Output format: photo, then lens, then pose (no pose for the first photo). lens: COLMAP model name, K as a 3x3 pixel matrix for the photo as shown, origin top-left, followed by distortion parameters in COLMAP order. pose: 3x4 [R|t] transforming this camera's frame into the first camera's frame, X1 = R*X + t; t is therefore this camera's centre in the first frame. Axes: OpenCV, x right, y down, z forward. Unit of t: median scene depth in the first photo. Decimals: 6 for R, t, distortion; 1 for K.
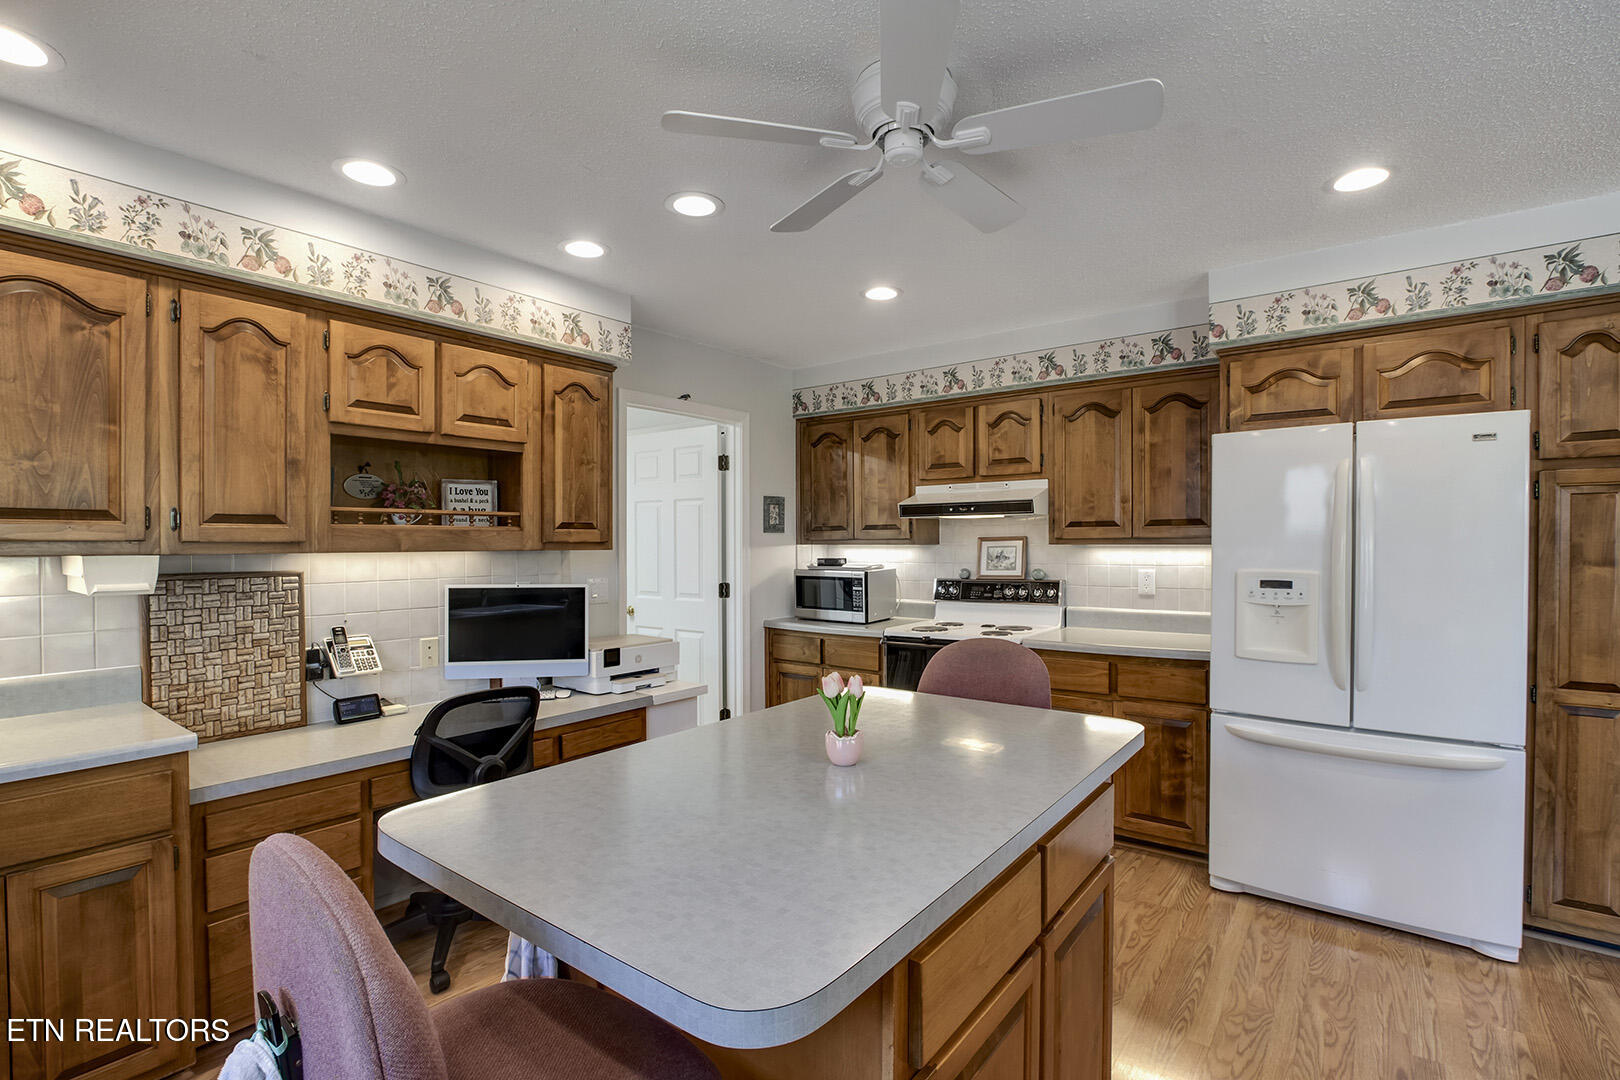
lens RADIAL K [[758.1, 0, 812.3], [0, 758.1, 550.4], [0, 0, 1]] dist [-0.018074, 0.000710]
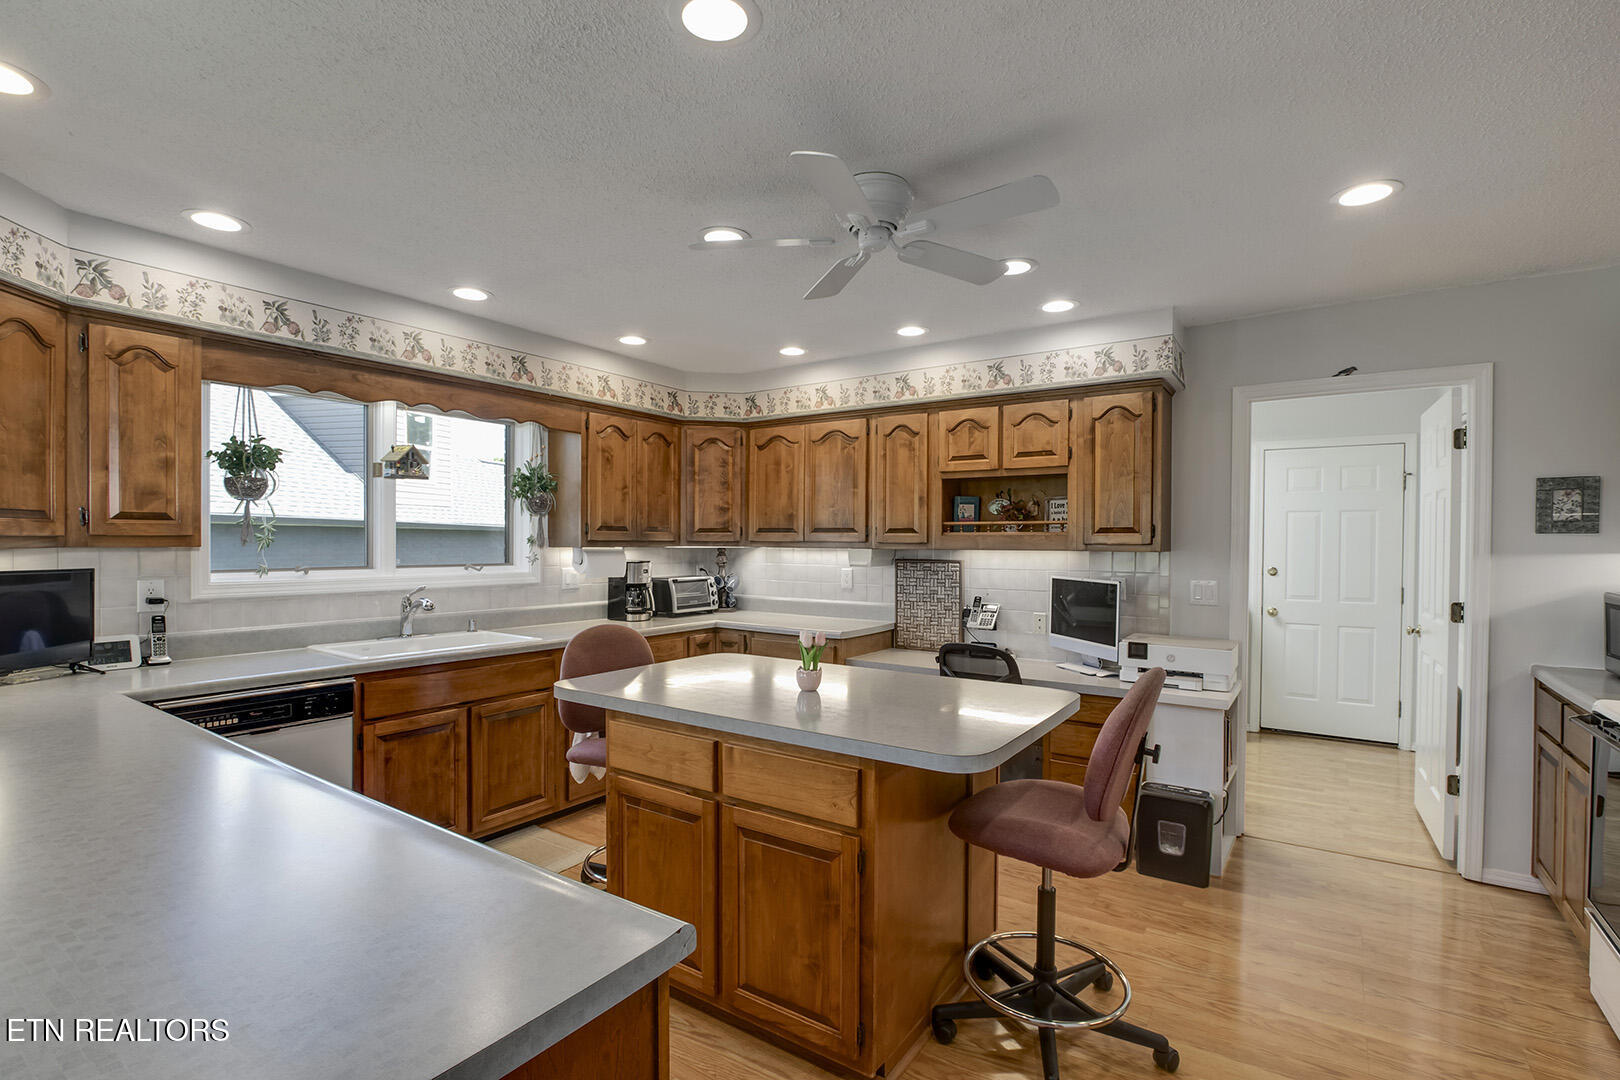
lens RADIAL K [[758.1, 0, 812.3], [0, 758.1, 550.4], [0, 0, 1]] dist [-0.018074, 0.000710]
pose [[0.045701, 0.016834, -0.998813, 0.728919], [-0.016516, 0.999734, 0.016094, -0.011870], [0.998819, 0.015761, 0.045967, 0.439109]]
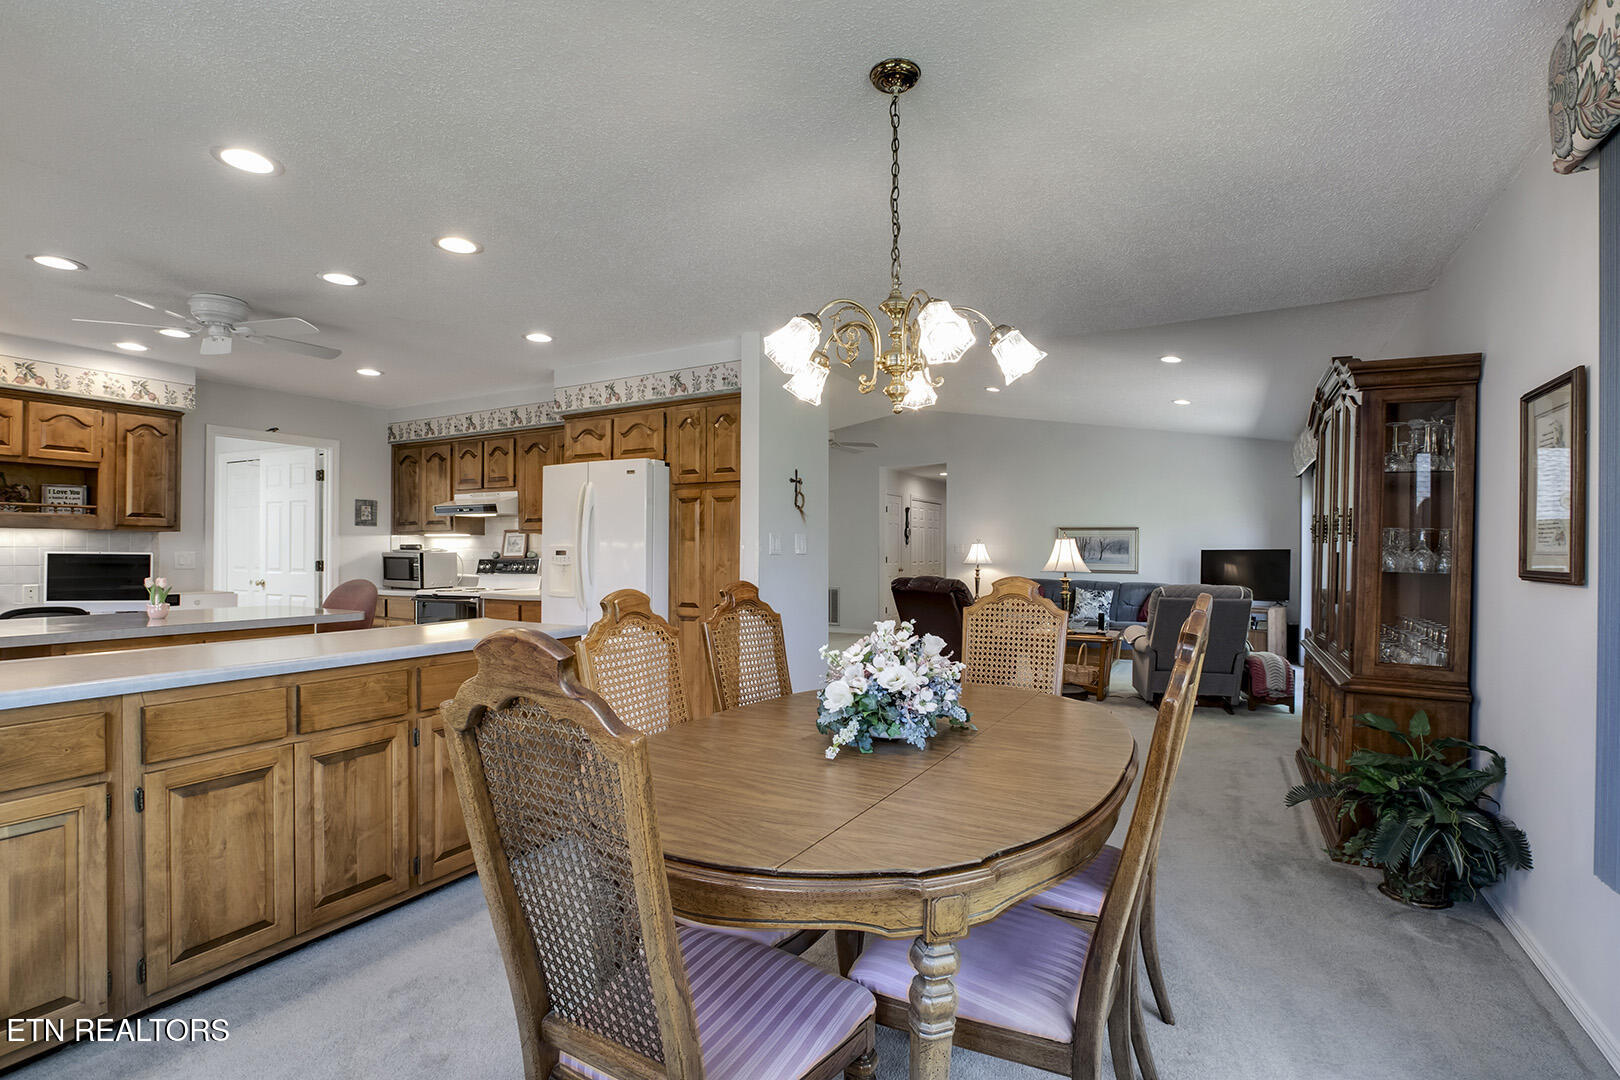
lens RADIAL K [[758.1, 0, 812.3], [0, 758.1, 550.4], [0, 0, 1]] dist [-0.018074, 0.000710]
pose [[0.989513, 0.008624, 0.144184, 0.745762], [-0.006816, 0.999892, -0.013028, 0.045586], [-0.144280, 0.011908, 0.989465, -0.652172]]
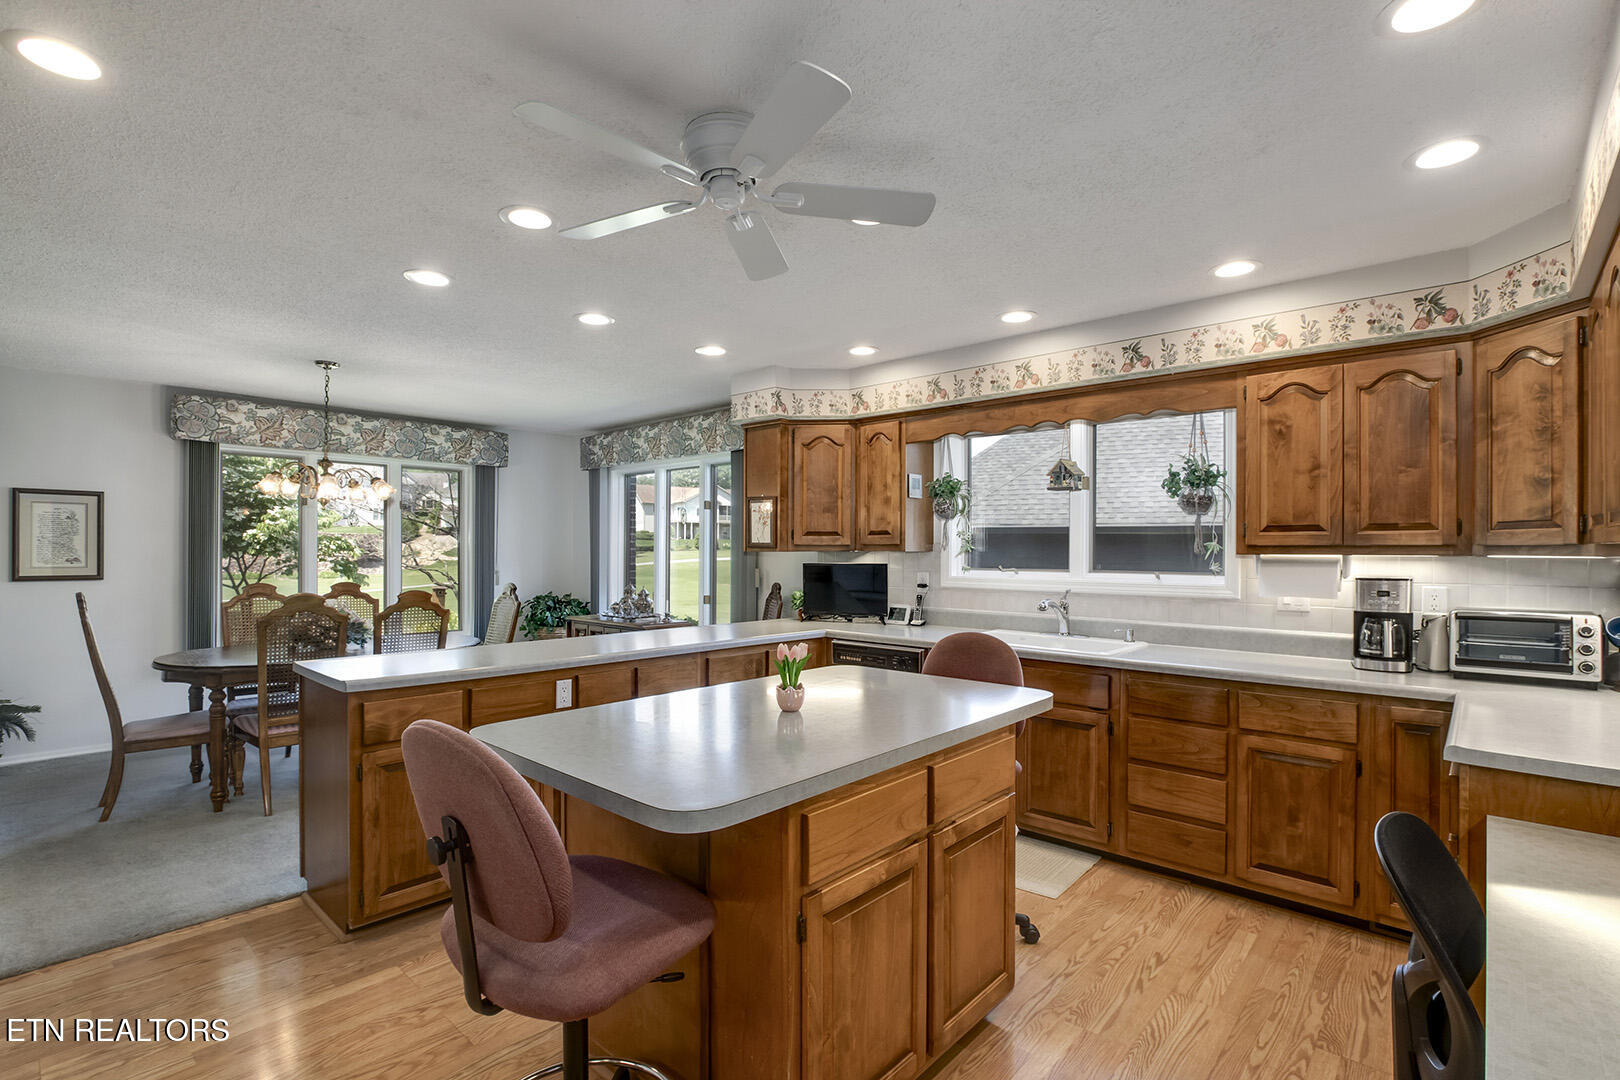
lens RADIAL K [[739.8, 0, 813.9], [0, 739.8, 553.6], [0, 0, 1]] dist [-0.020884, 0.000865]
pose [[-0.996690, 0.000242, 0.081295, -0.041382], [0.001506, 0.999879, 0.015480, -0.007363], [-0.081282, 0.015551, -0.996570, 1.062362]]
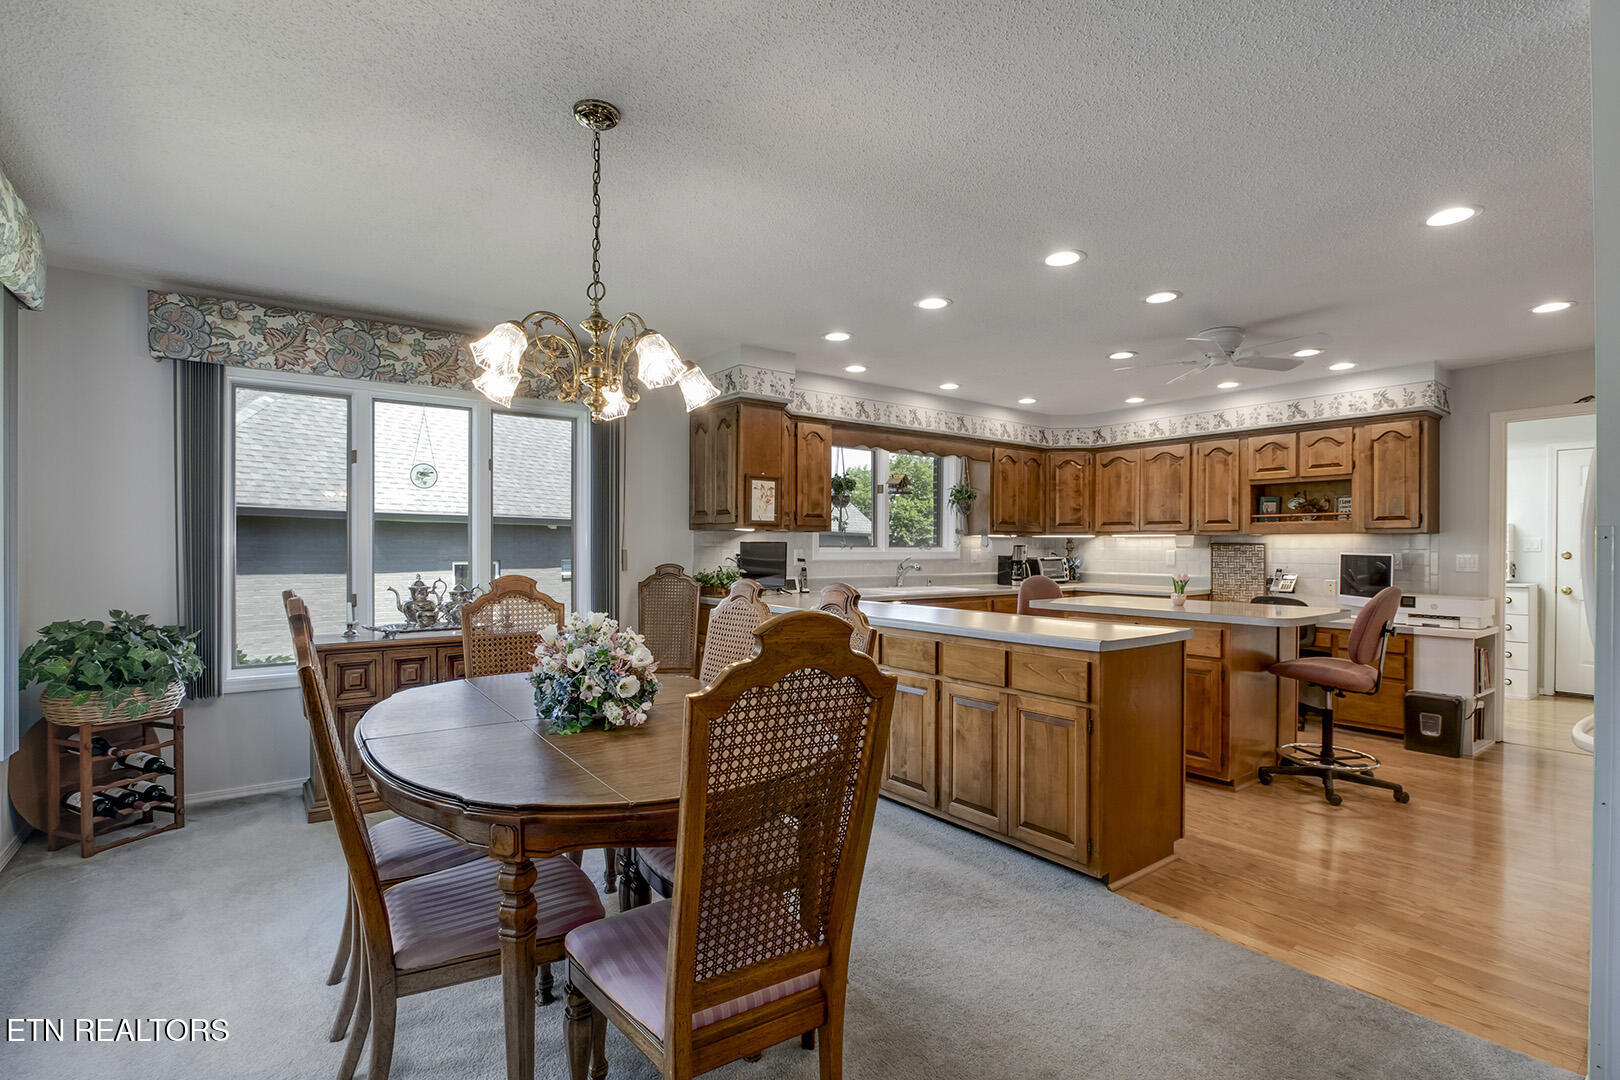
lens RADIAL K [[759.0, 0, 819.4], [0, 759.0, 553.3], [0, 0, 1]] dist [-0.010536, 0.000357]
pose [[-0.269054, 0.012284, -0.963047, 1.424476], [-0.011880, 0.999800, 0.016072, 0.028243], [0.963052, 0.015765, -0.268854, 0.227586]]
